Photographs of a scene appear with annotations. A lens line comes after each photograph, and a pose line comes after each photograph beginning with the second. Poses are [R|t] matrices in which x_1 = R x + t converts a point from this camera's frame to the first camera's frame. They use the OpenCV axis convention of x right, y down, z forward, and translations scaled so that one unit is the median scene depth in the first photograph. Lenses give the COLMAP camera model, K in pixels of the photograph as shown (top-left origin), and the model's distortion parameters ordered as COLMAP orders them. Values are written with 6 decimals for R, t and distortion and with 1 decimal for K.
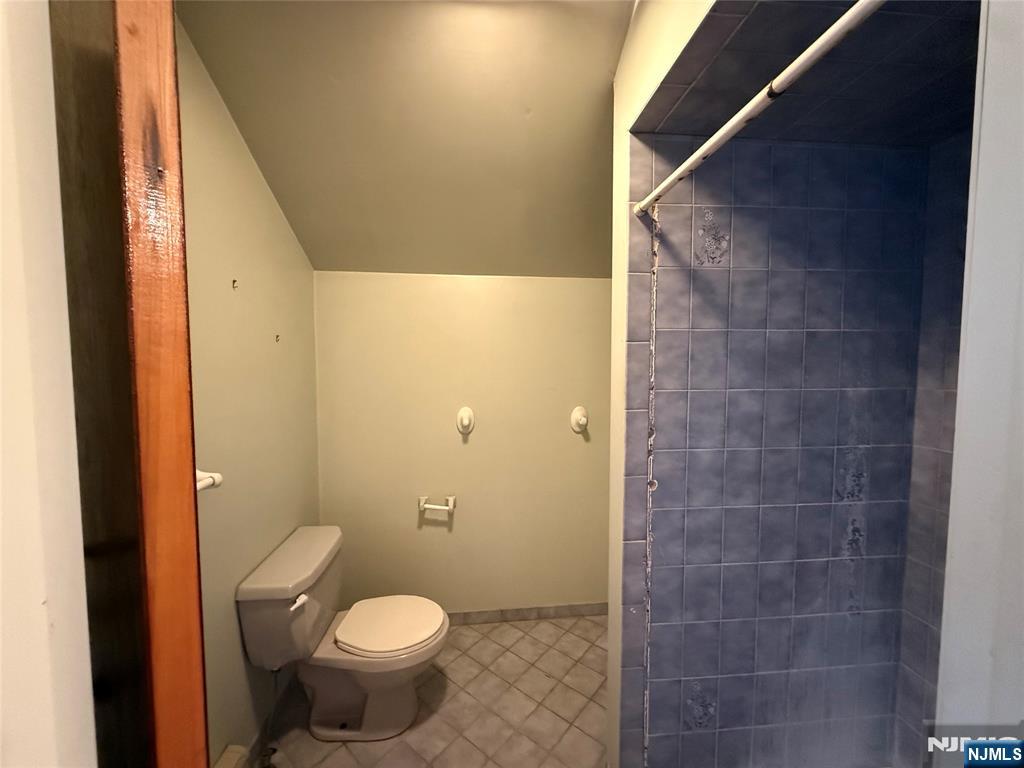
lens RADIAL K [[410.2, 0, 512.7], [0, 410.2, 384.8], [0, 0, 1]] dist [0.001684, -0.000448]
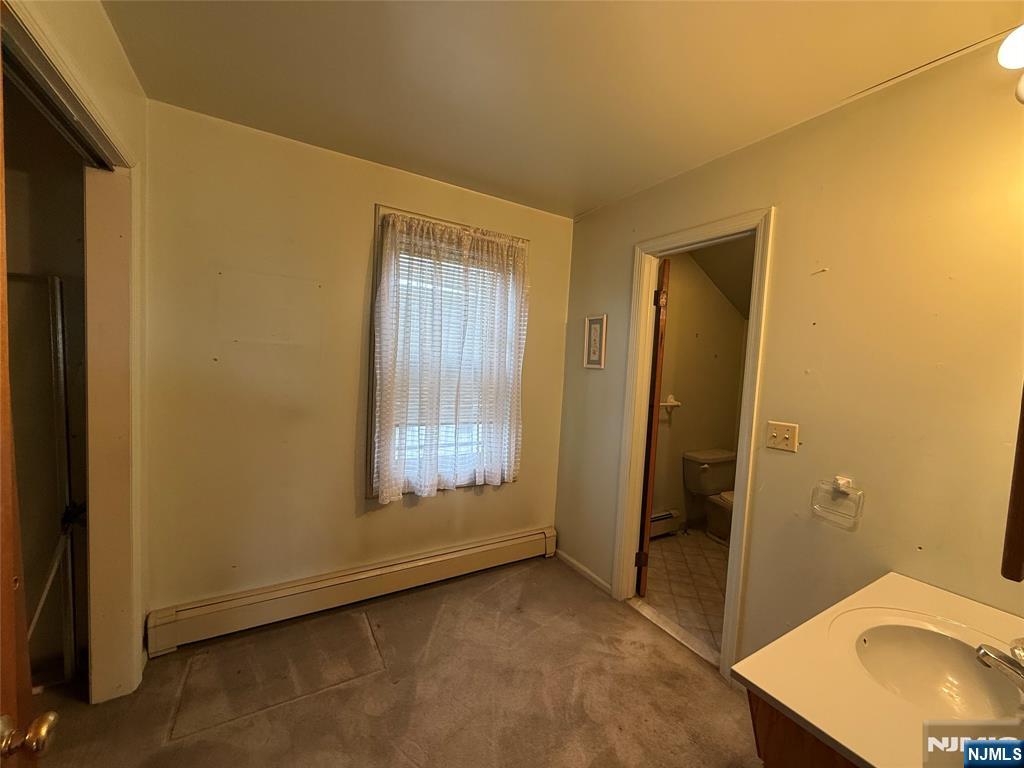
lens RADIAL K [[410.2, 0, 512.7], [0, 410.2, 387.3], [0, 0, 1]] dist [0.001684, -0.000448]
pose [[0.428441, 0.082269, -0.899817, 1.280487], [-0.099555, 0.994081, 0.043485, 0.089654], [0.898068, 0.070951, 0.434096, -1.237054]]
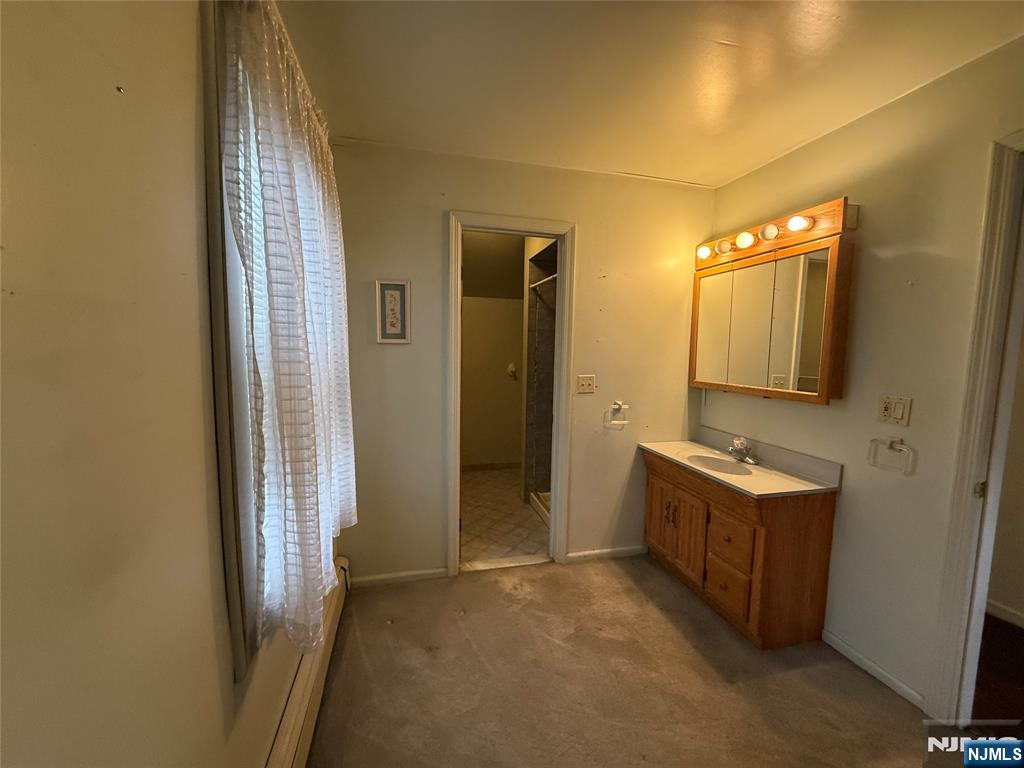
lens RADIAL K [[410.2, 0, 511.1], [0, 410.2, 384.1], [0, 0, 1]] dist [0.001684, -0.000448]
pose [[0.988303, 0.001905, 0.152493, -0.273234], [-0.007615, 0.999291, 0.036866, 0.152576], [-0.152315, -0.037596, 0.987617, -1.818784]]
